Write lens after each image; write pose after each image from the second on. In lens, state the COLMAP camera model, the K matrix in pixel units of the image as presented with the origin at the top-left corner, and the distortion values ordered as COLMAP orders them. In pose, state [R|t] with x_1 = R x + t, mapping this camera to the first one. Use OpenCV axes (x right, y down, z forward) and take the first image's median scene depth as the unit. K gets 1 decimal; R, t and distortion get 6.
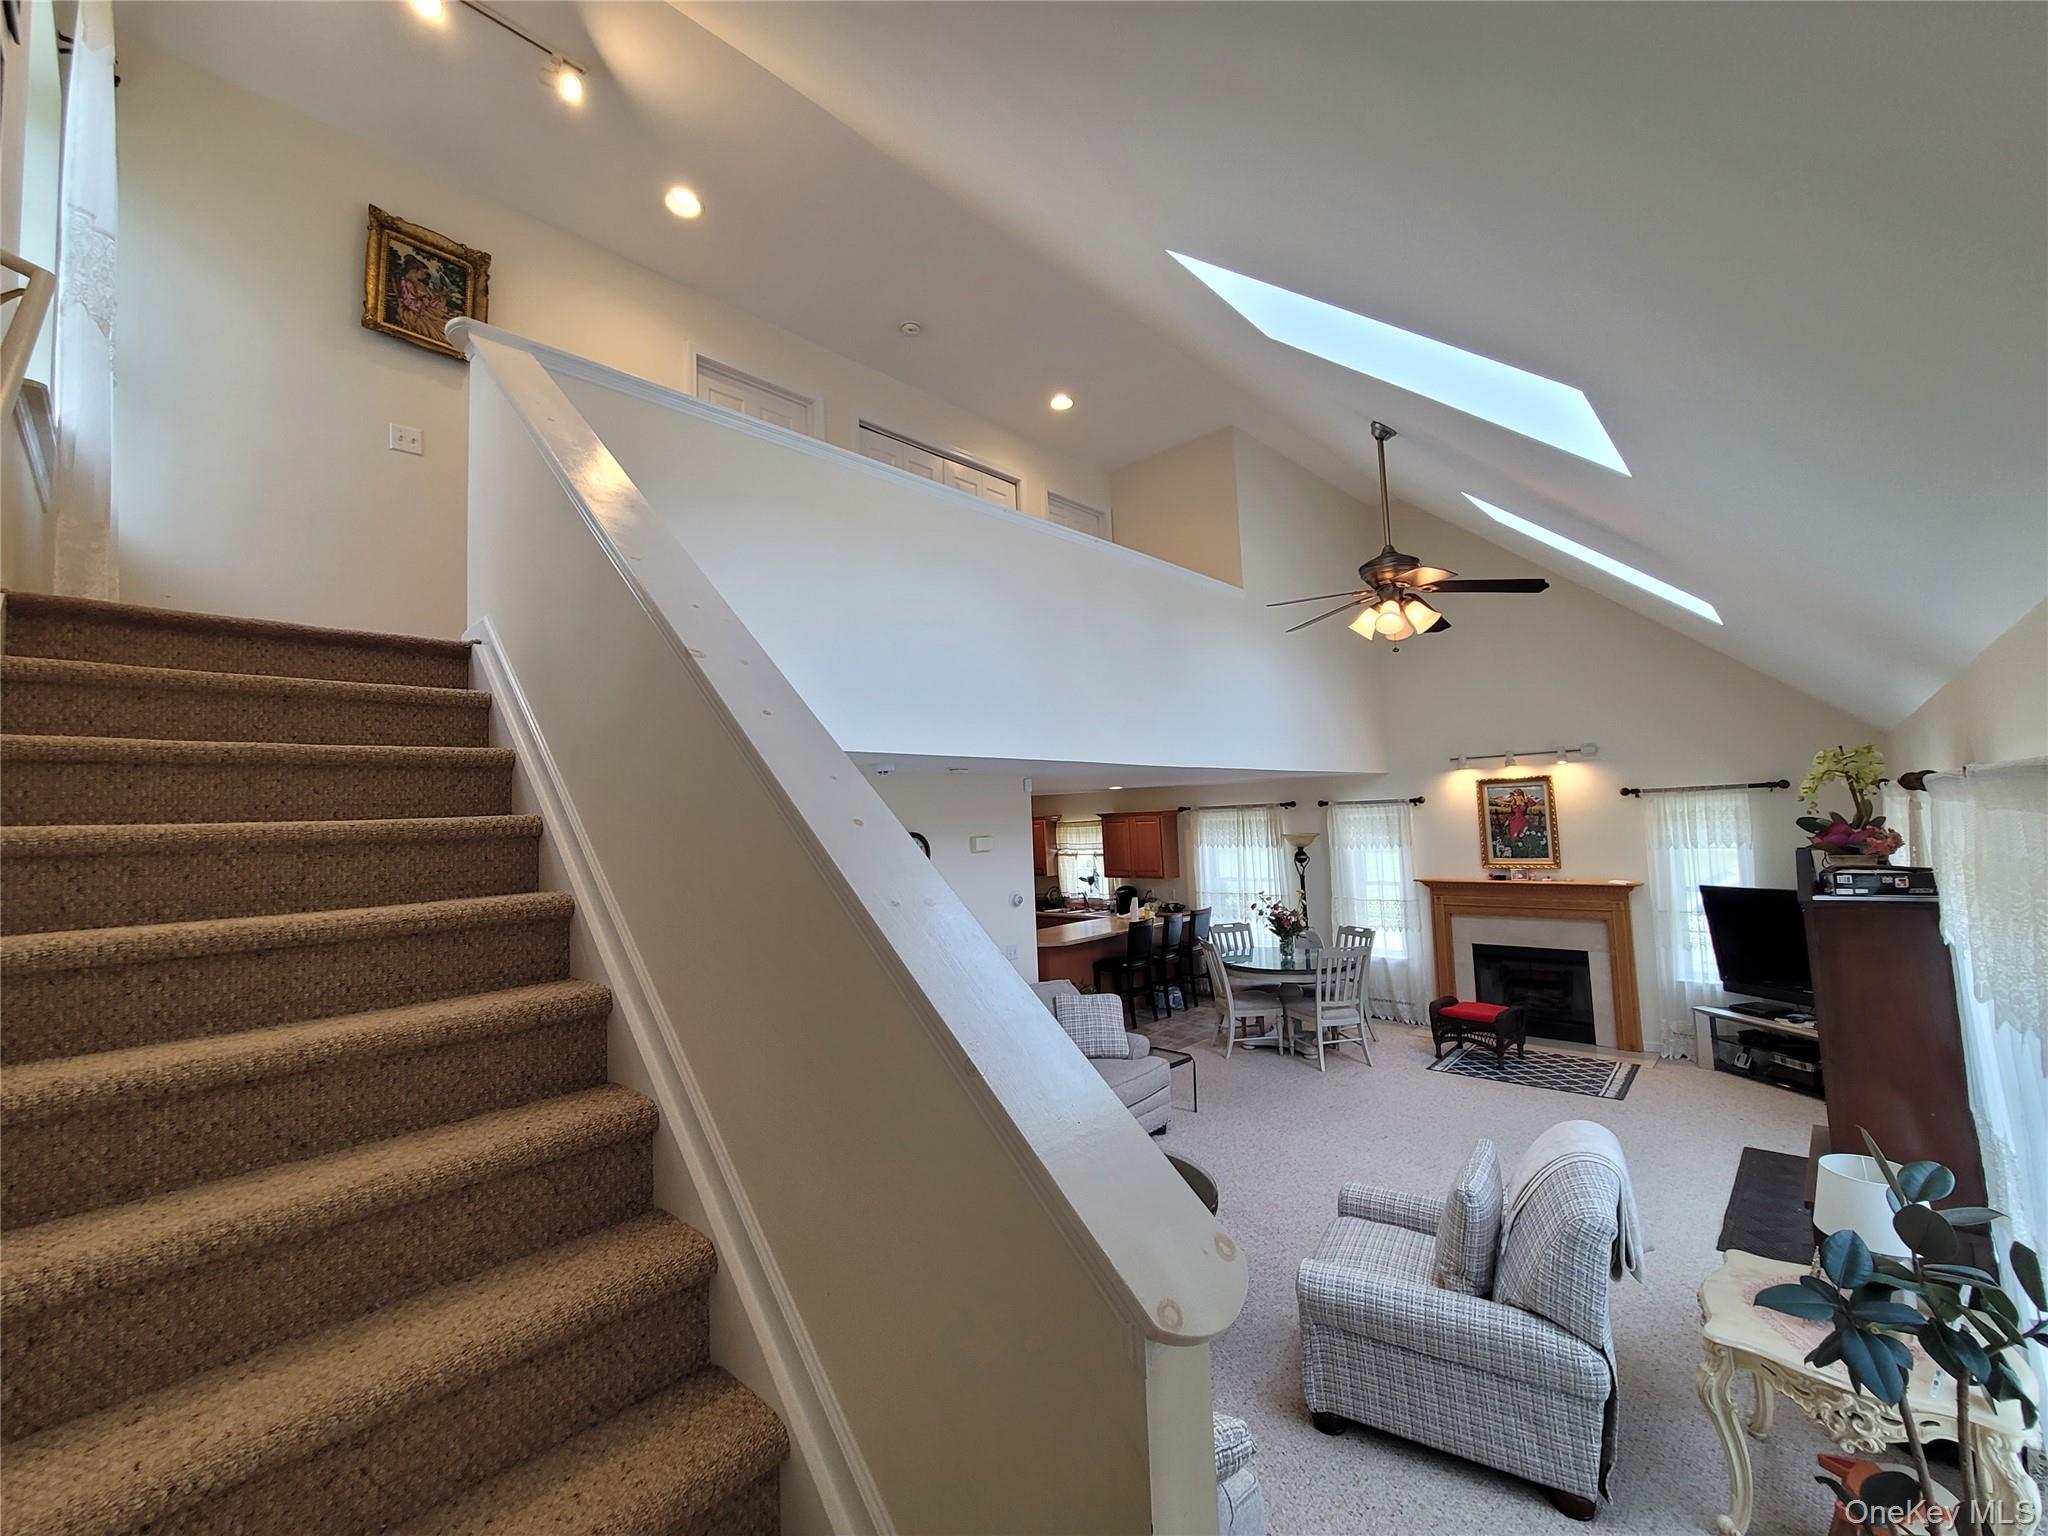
lens RADIAL K [[830.6, 0, 1029.8], [0, 830.6, 766.0], [0, 0, 1]] dist [-0.002185, 0.000476]
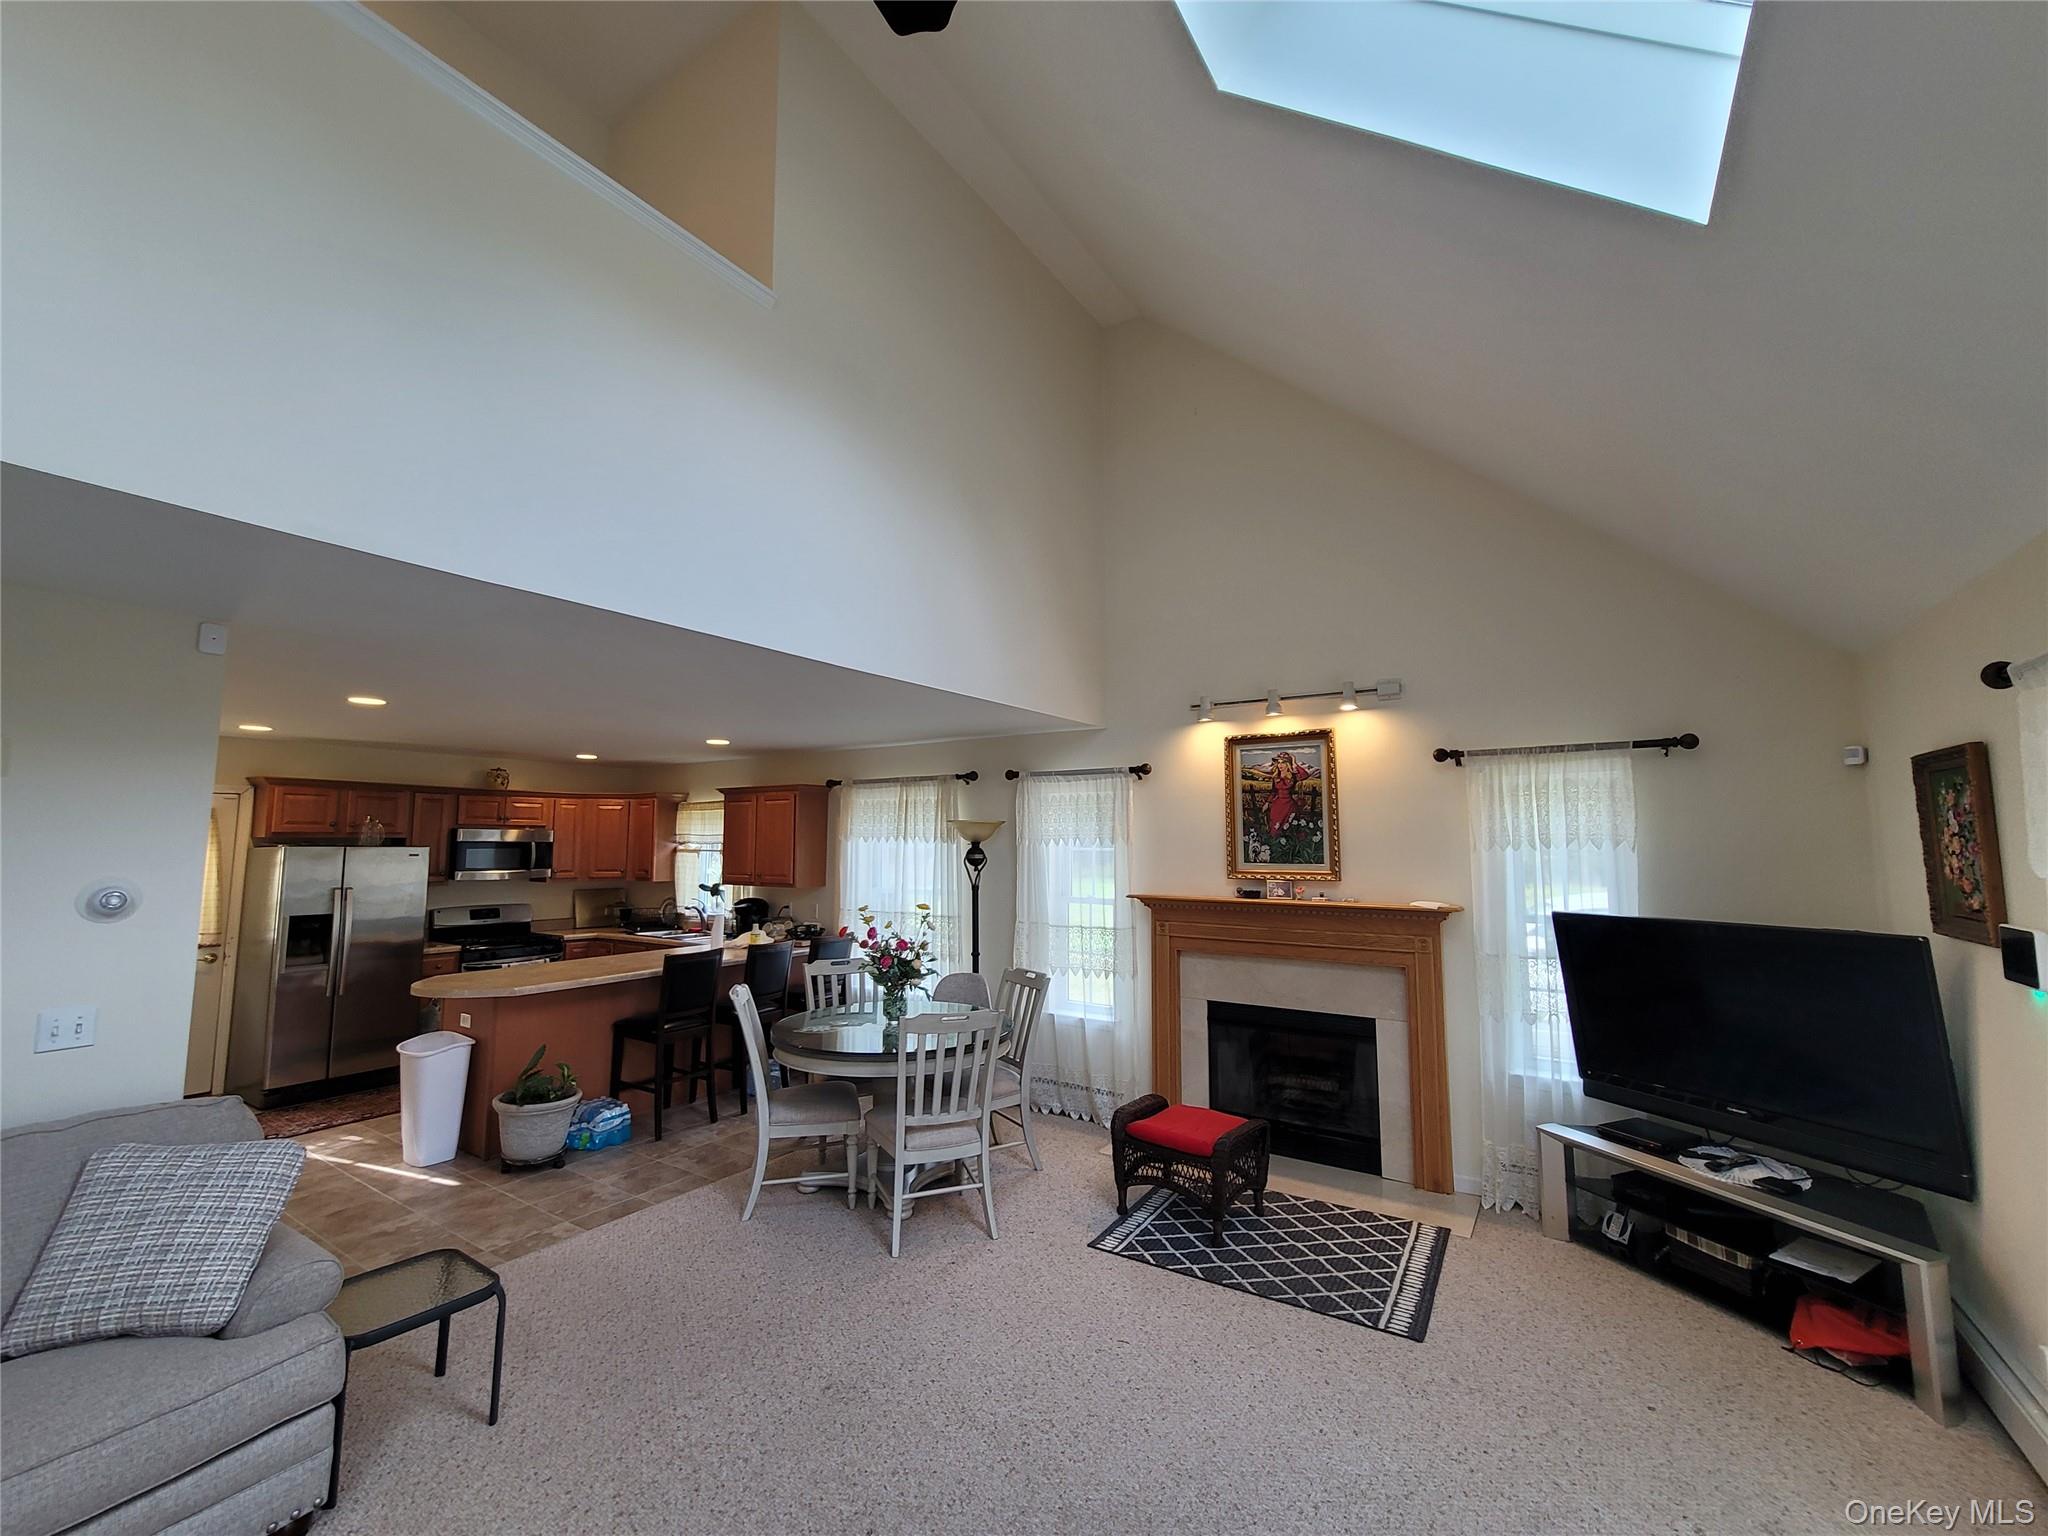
lens RADIAL K [[830.6, 0, 1023.9], [0, 830.6, 766.8], [0, 0, 1]] dist [-0.002185, 0.000476]
pose [[0.983972, 0.057378, 0.168841, 0.302271], [-0.052145, 0.998016, -0.035272, 0.073349], [-0.170529, 0.025902, 0.985012, 0.435134]]
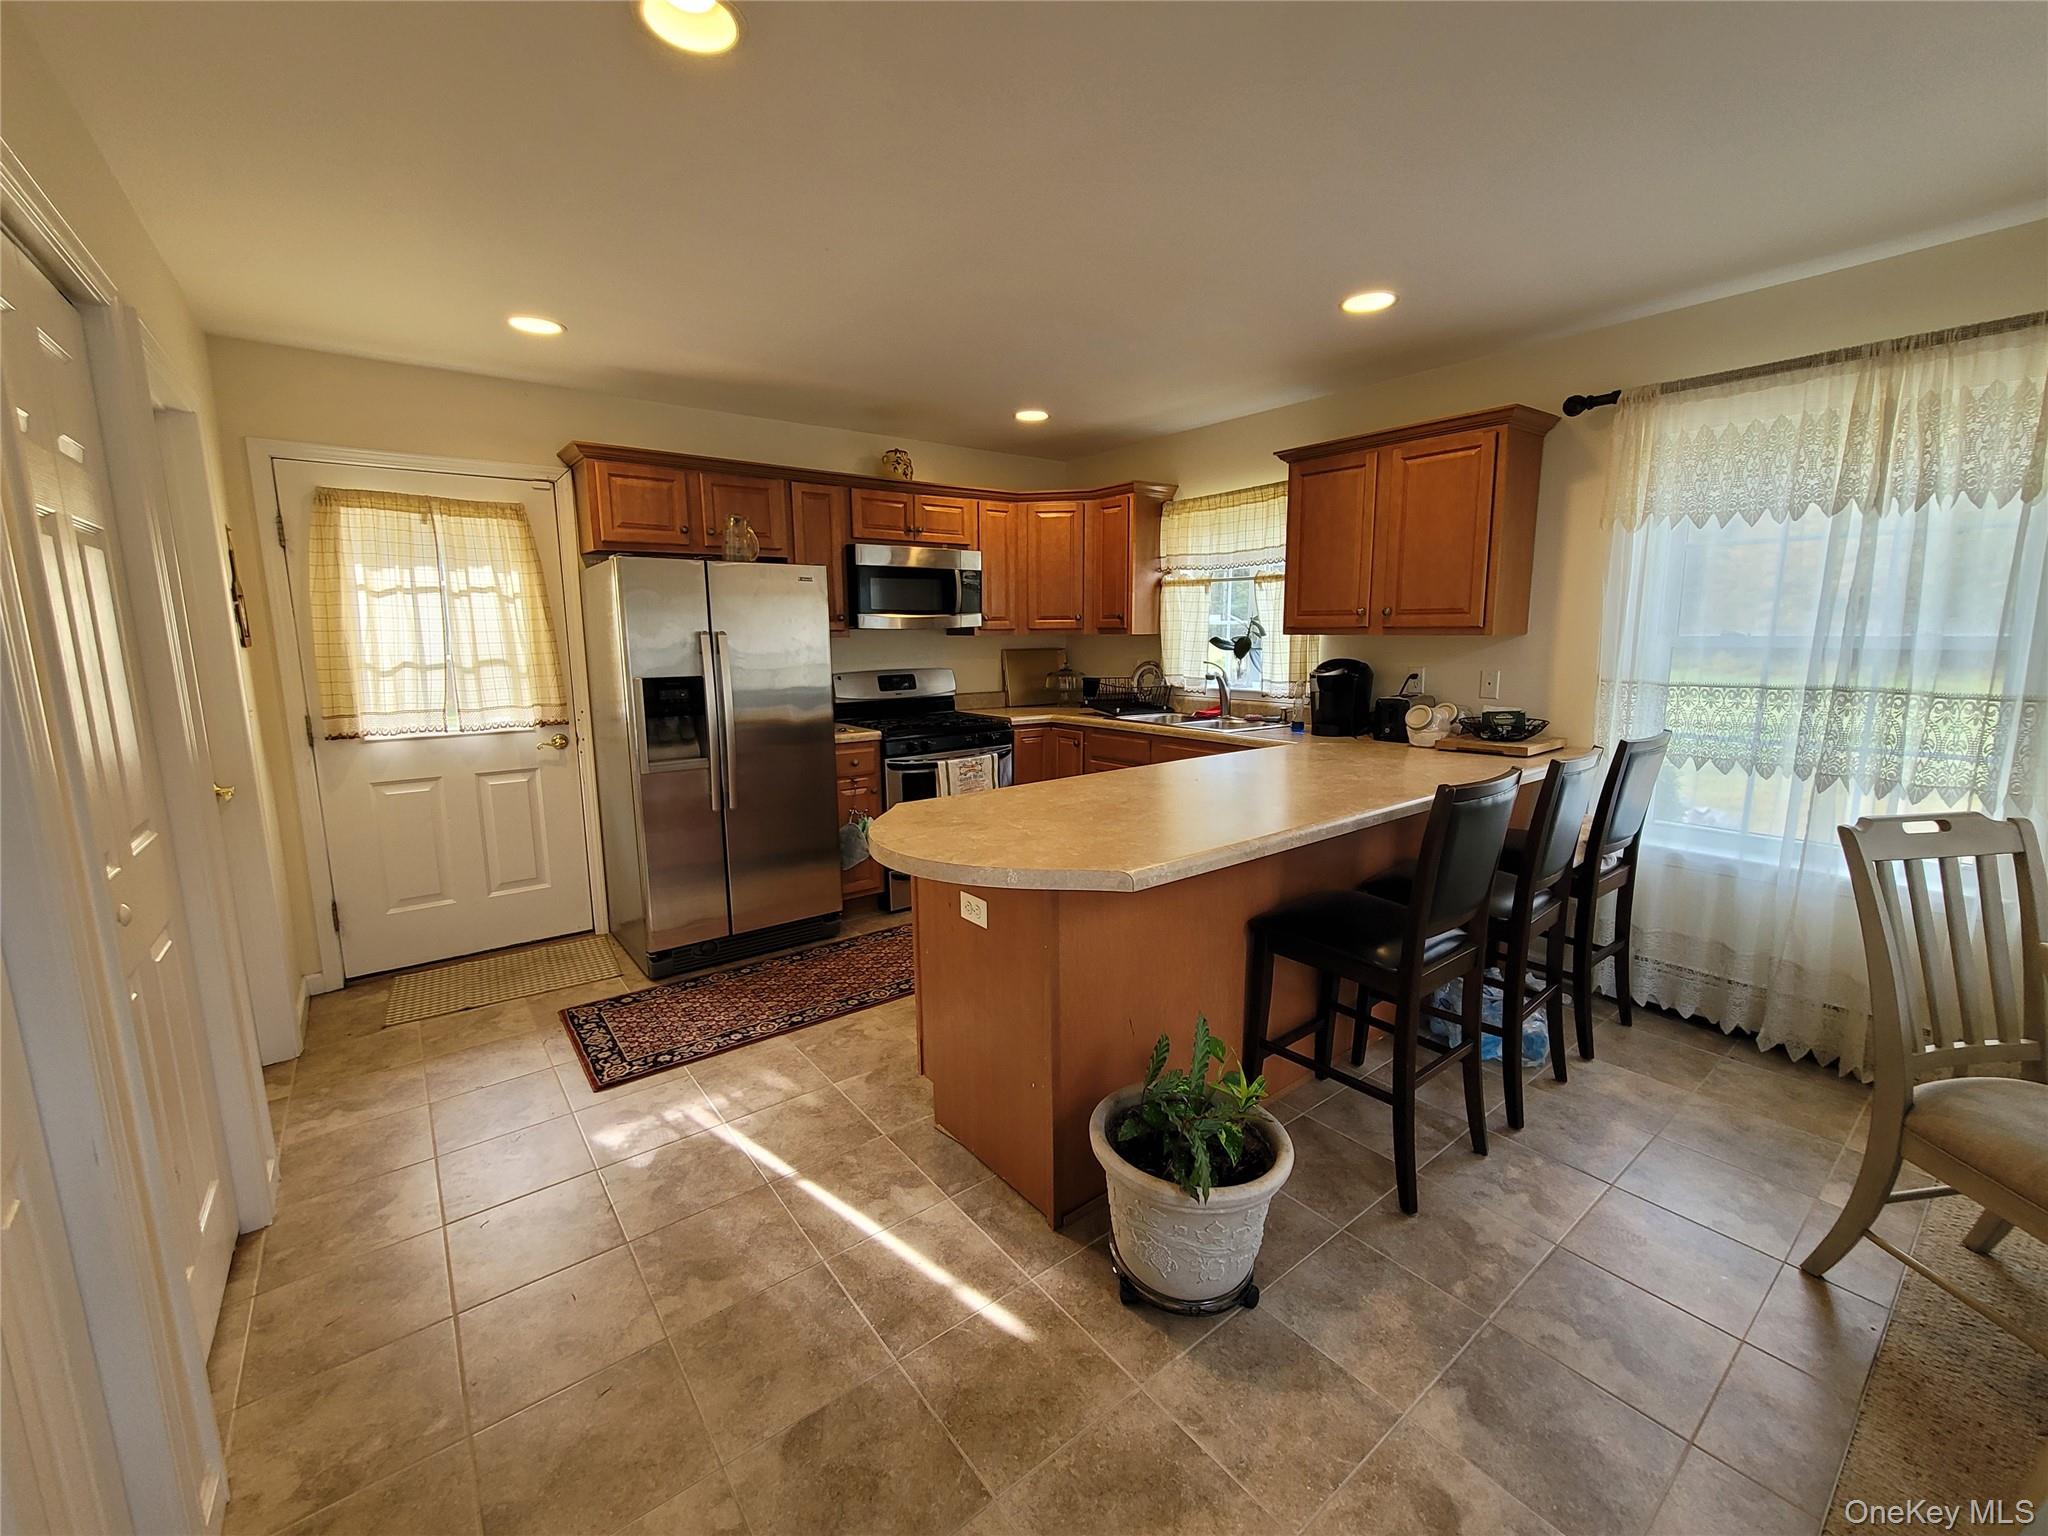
lens RADIAL K [[830.6, 0, 1027.9], [0, 830.6, 759.4], [0, 0, 1]] dist [-0.002185, 0.000476]
pose [[0.987957, 0.055675, -0.144368, 0.050332], [-0.021717, 0.973681, 0.226877, 0.154049], [0.153199, -0.221009, 0.963164, 0.889995]]
